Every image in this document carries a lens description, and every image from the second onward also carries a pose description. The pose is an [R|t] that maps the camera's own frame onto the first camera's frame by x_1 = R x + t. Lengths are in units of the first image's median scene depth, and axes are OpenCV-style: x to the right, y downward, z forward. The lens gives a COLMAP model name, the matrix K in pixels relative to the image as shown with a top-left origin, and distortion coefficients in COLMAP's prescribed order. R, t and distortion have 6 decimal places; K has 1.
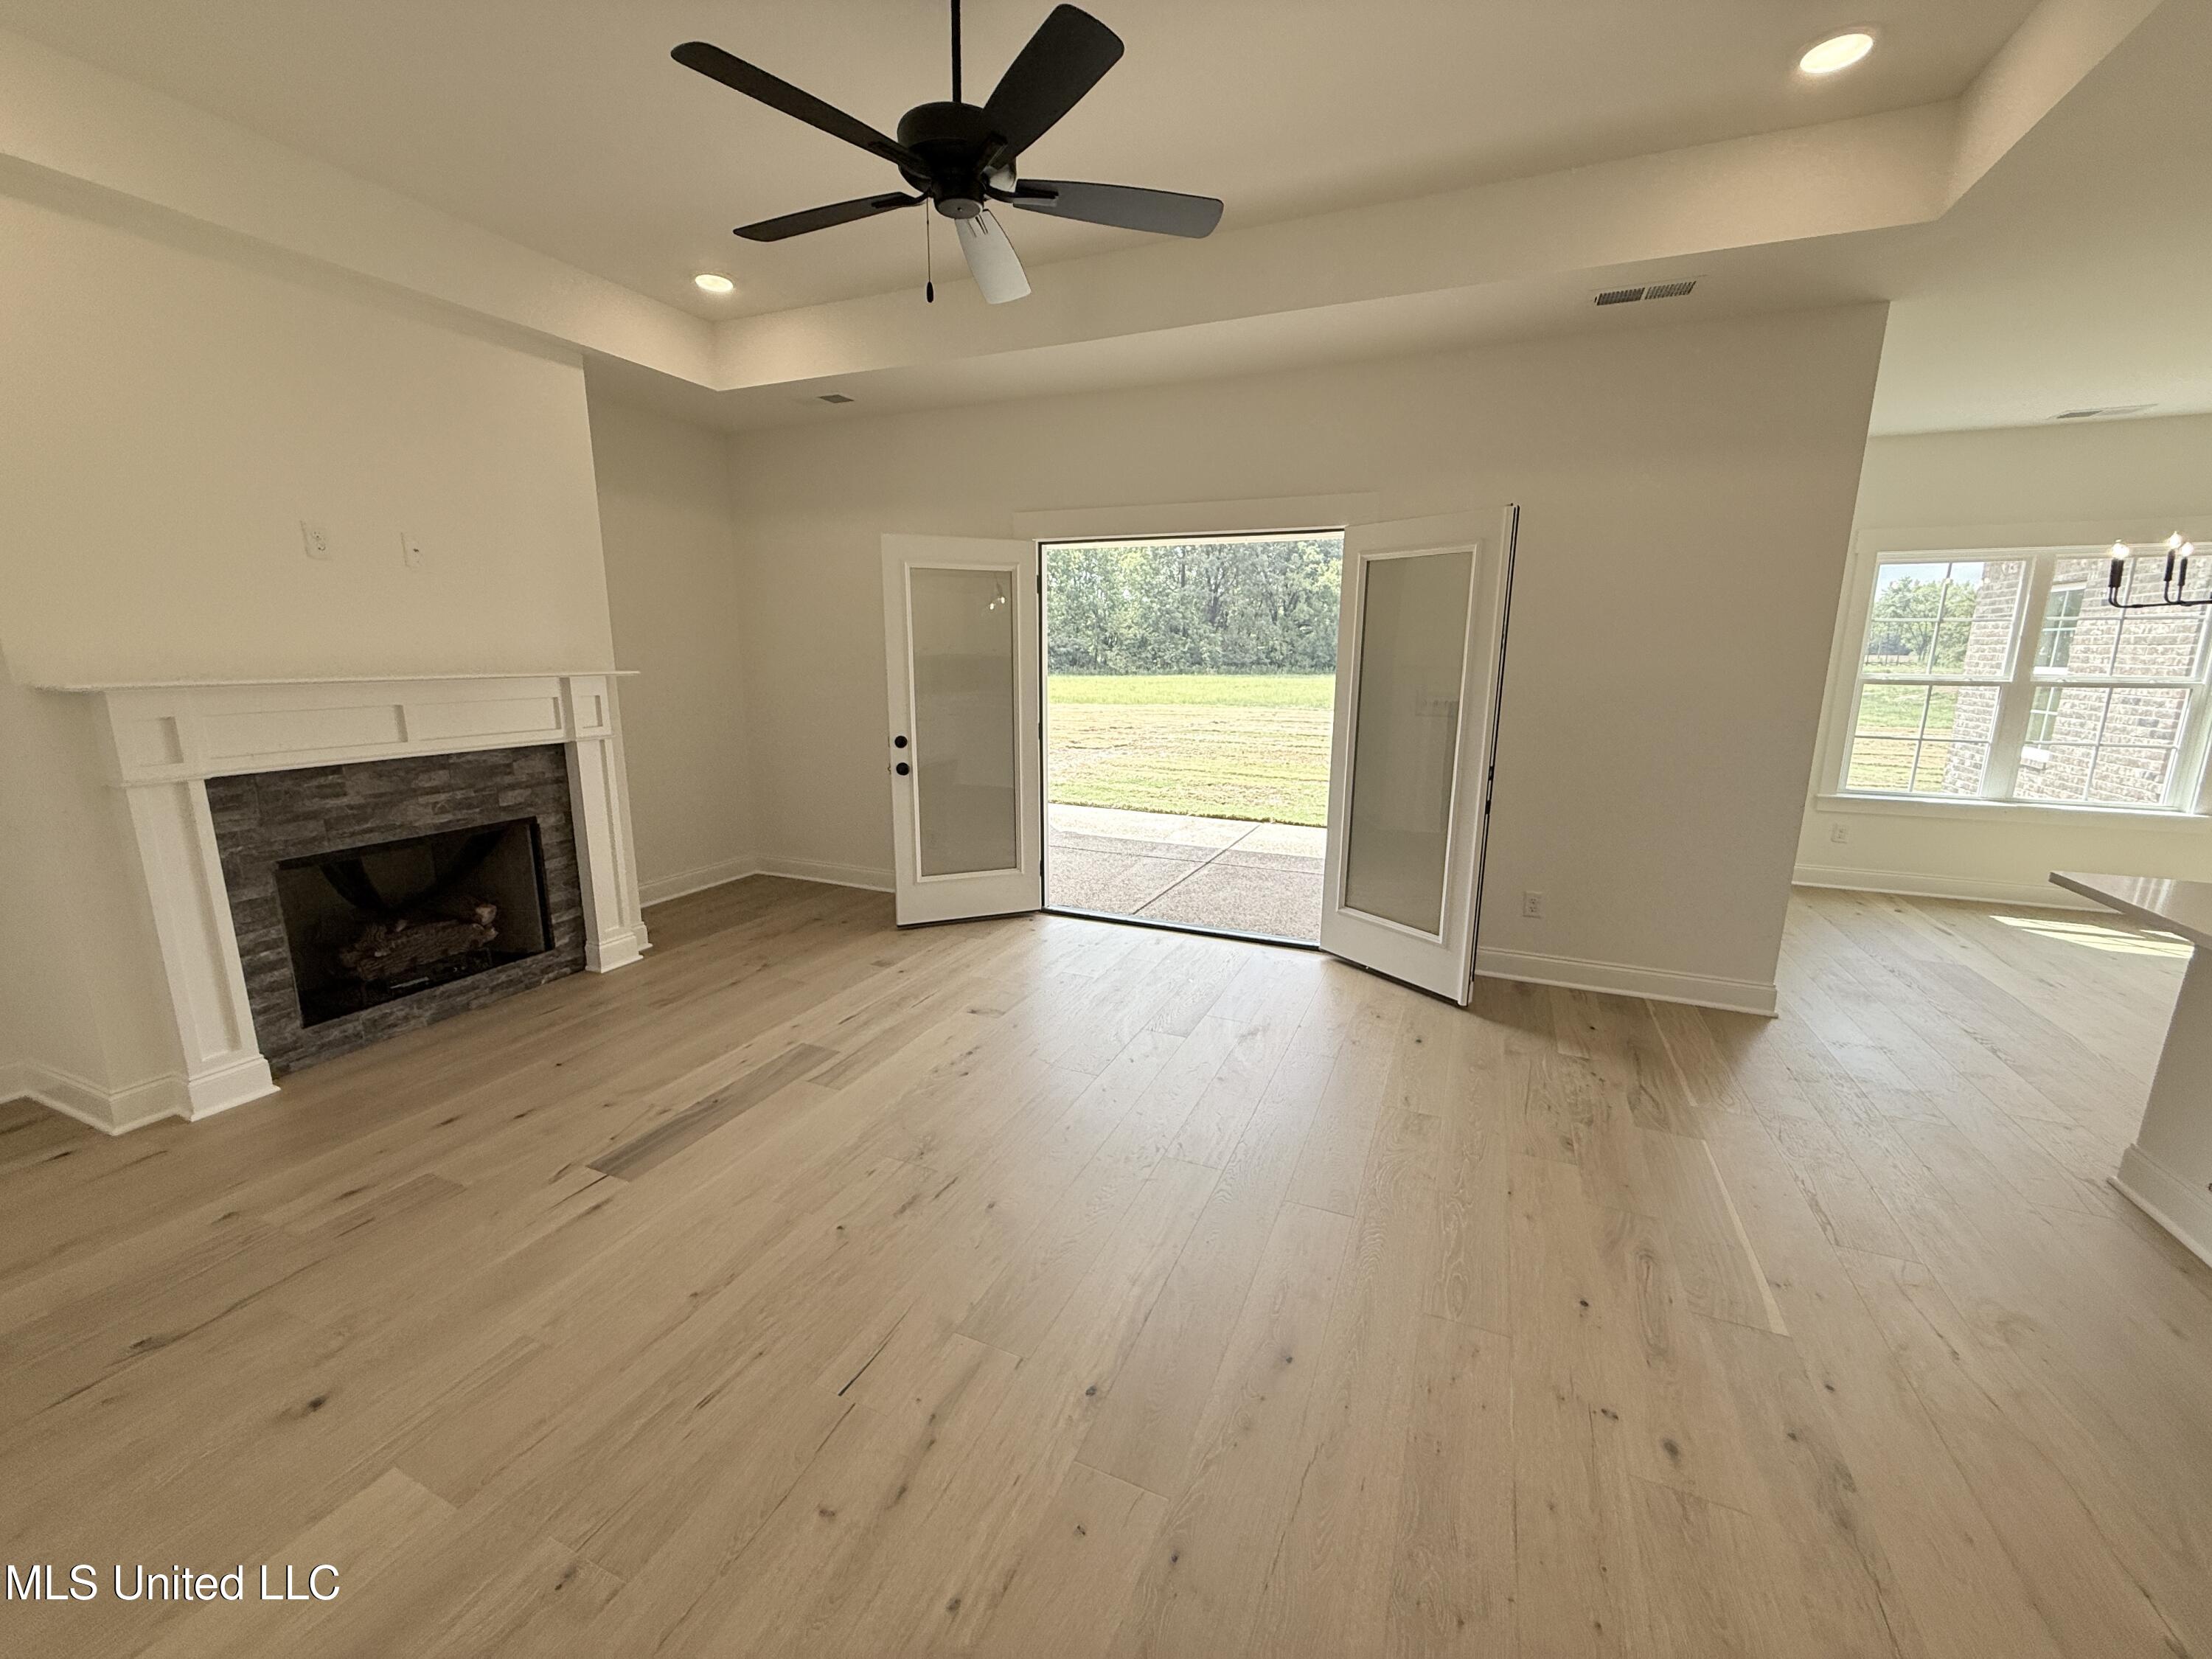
lens RADIAL K [[885.9, 0, 1105.4], [0, 885.9, 828.0], [0, 0, 1]] dist [0.002399, 0.000333]
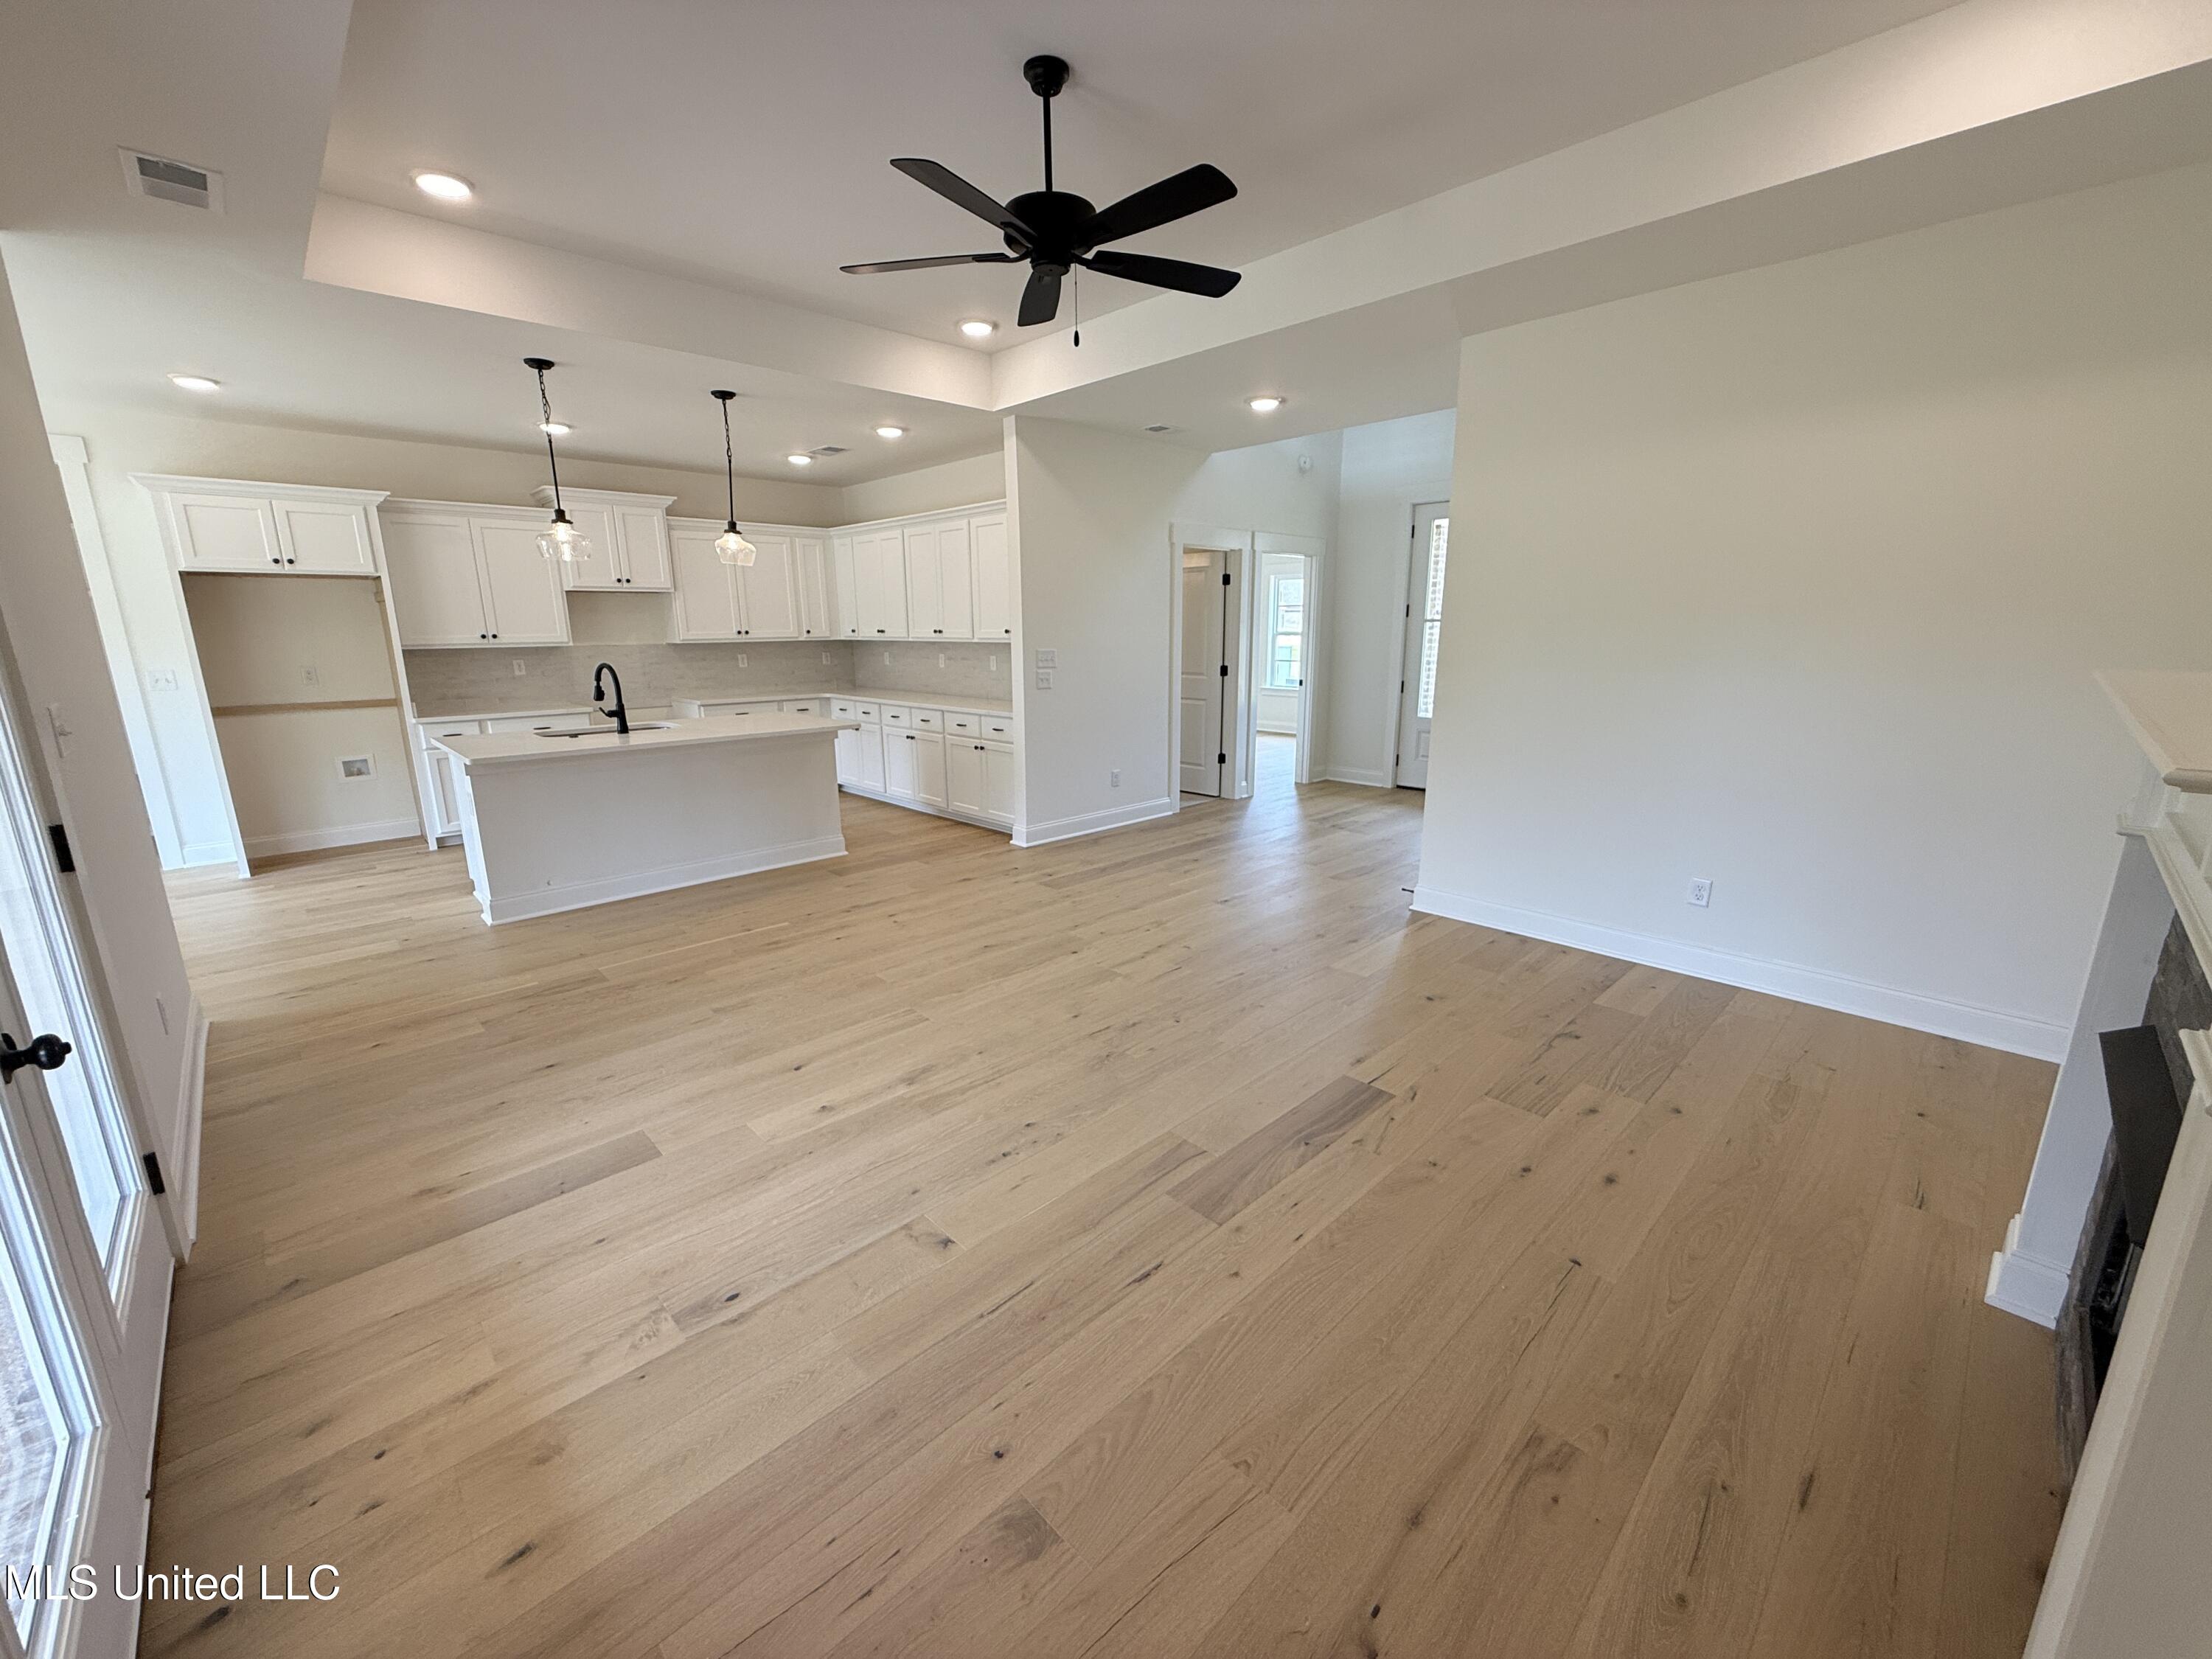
lens RADIAL K [[885.9, 0, 1106.2], [0, 885.9, 826.8], [0, 0, 1]] dist [0.002399, 0.000333]
pose [[-0.923154, -0.086622, 0.374544, -0.574886], [0.077524, 0.912319, 0.402074, -0.354837], [-0.376533, 0.400212, -0.835496, 1.732743]]
